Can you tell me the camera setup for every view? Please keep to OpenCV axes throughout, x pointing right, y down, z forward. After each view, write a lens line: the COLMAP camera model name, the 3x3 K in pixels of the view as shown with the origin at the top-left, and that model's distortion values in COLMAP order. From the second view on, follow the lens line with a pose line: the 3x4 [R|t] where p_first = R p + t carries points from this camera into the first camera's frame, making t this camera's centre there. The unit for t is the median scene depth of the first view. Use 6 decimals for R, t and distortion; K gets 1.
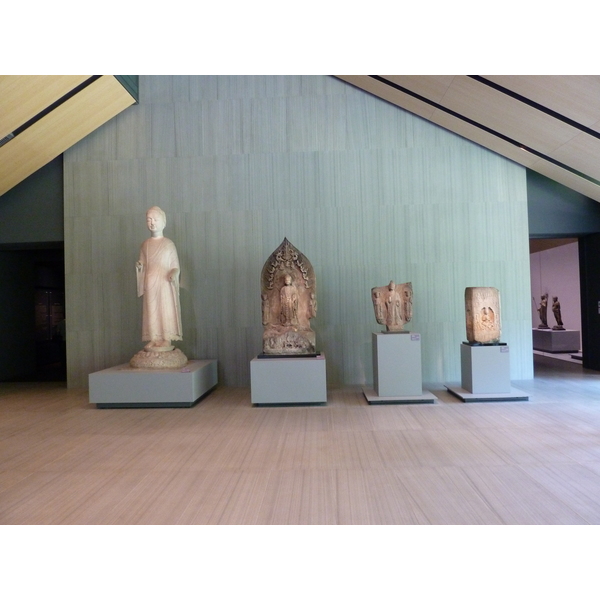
lens RADIAL K [[443.4, 0, 301.0], [0, 443.4, 299.1], [0, 0, 1]] dist [-0.034510, 0.014073]
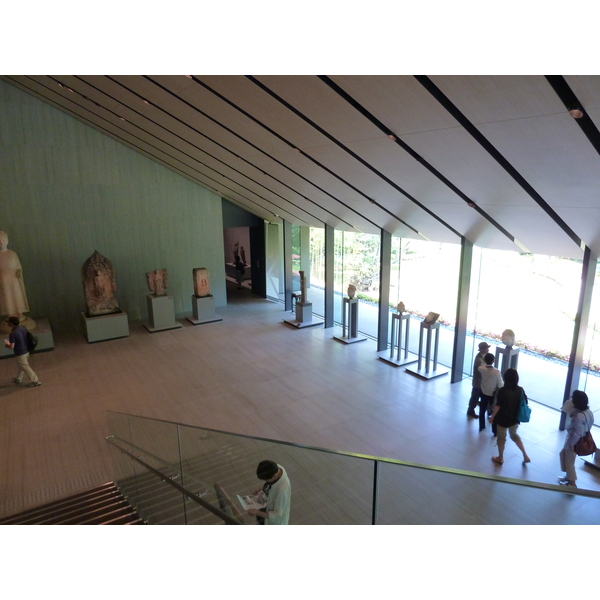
lens RADIAL K [[443.4, 0, 300.4], [0, 443.4, 301.2], [0, 0, 1]] dist [-0.034510, 0.014073]
pose [[0.820494, -0.120896, 0.558725, -0.371855], [-0.022515, 0.969789, 0.242905, -0.385710], [-0.571211, -0.211882, 0.792984, -0.913895]]
